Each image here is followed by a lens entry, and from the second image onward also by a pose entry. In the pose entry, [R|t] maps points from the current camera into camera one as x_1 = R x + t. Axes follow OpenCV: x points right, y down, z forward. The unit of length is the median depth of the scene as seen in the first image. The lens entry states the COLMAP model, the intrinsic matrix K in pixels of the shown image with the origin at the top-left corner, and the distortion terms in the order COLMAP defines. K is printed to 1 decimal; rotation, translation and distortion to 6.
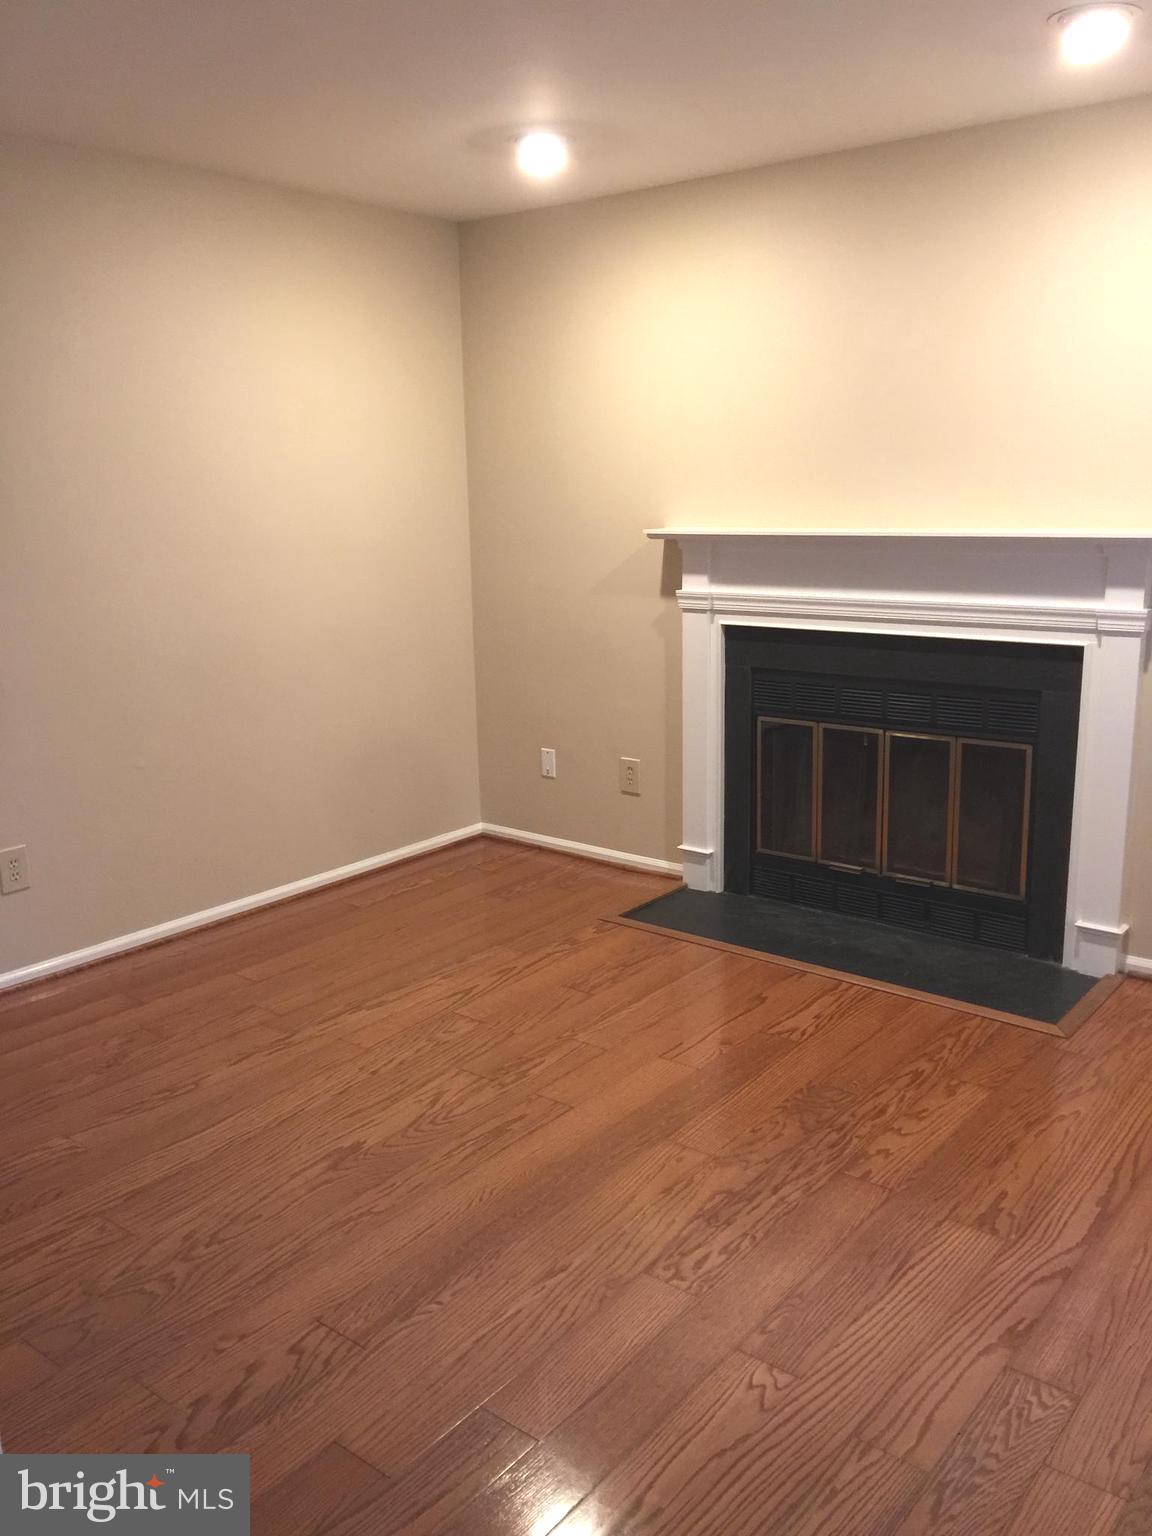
lens RADIAL K [[1319.7, 0, 567.0], [0, 1319.7, 774.1], [0, 0, 1]] dist [0.051777, -0.025520]
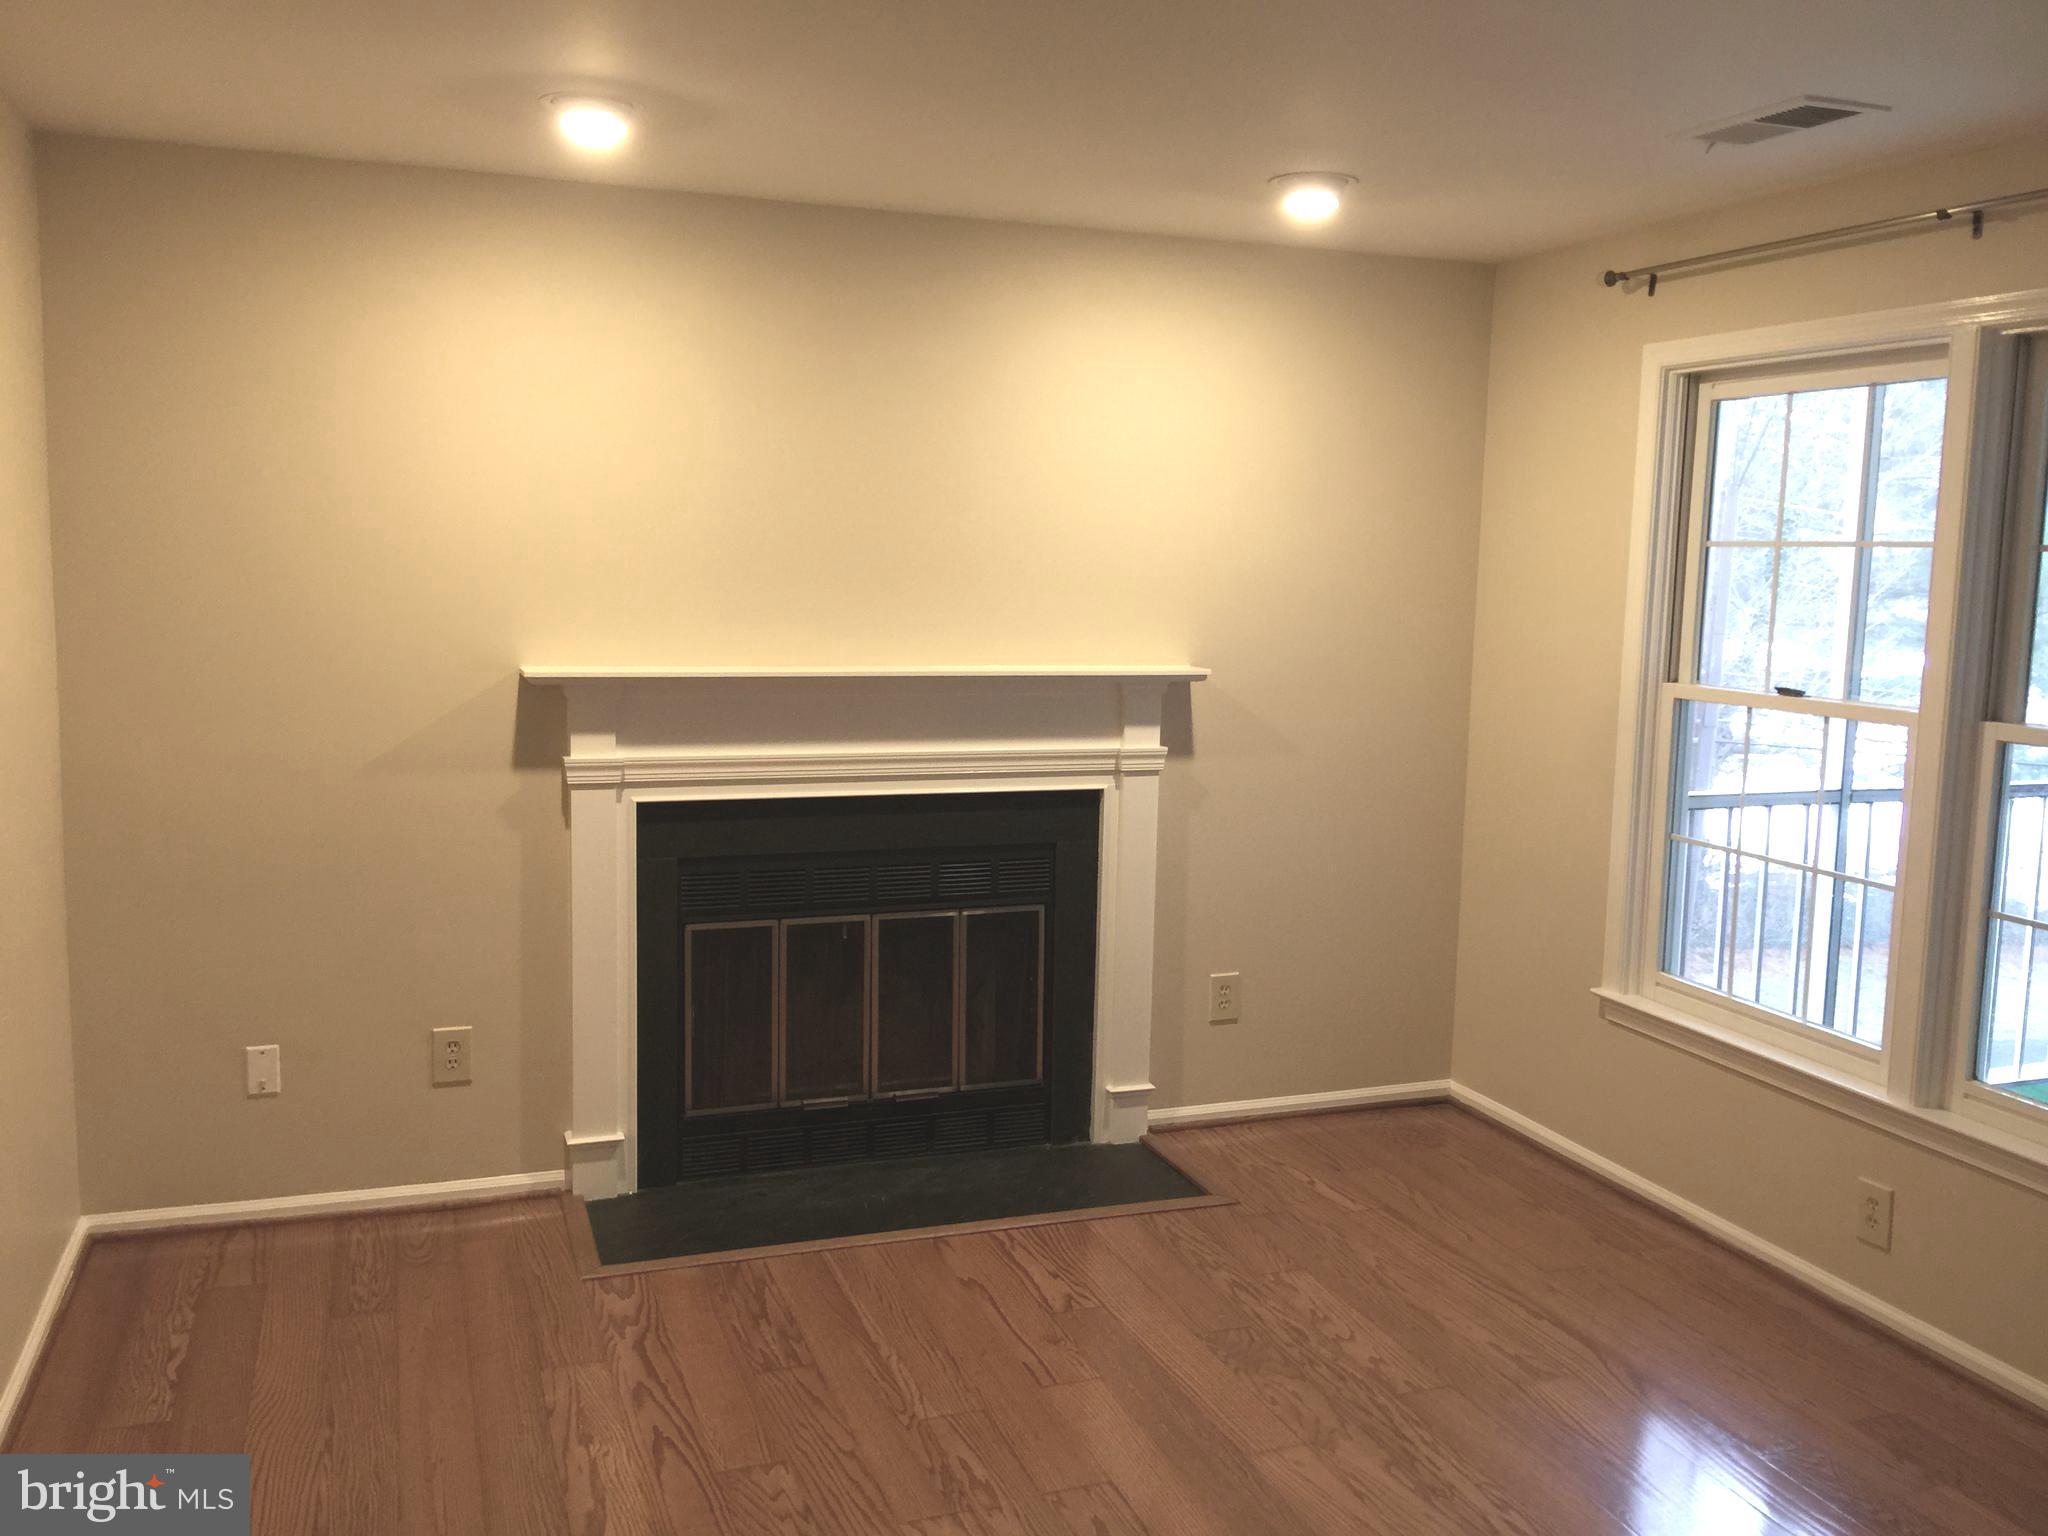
lens RADIAL K [[1759.6, 0, 1026.2], [0, 1759.6, 761.7], [0, 0, 1]] dist [0.051777, -0.025520]
pose [[0.497152, -0.071667, 0.864698, -0.590169], [0.157685, 0.987450, -0.008819, -0.095231], [-0.853215, 0.140734, 0.502214, 0.358854]]
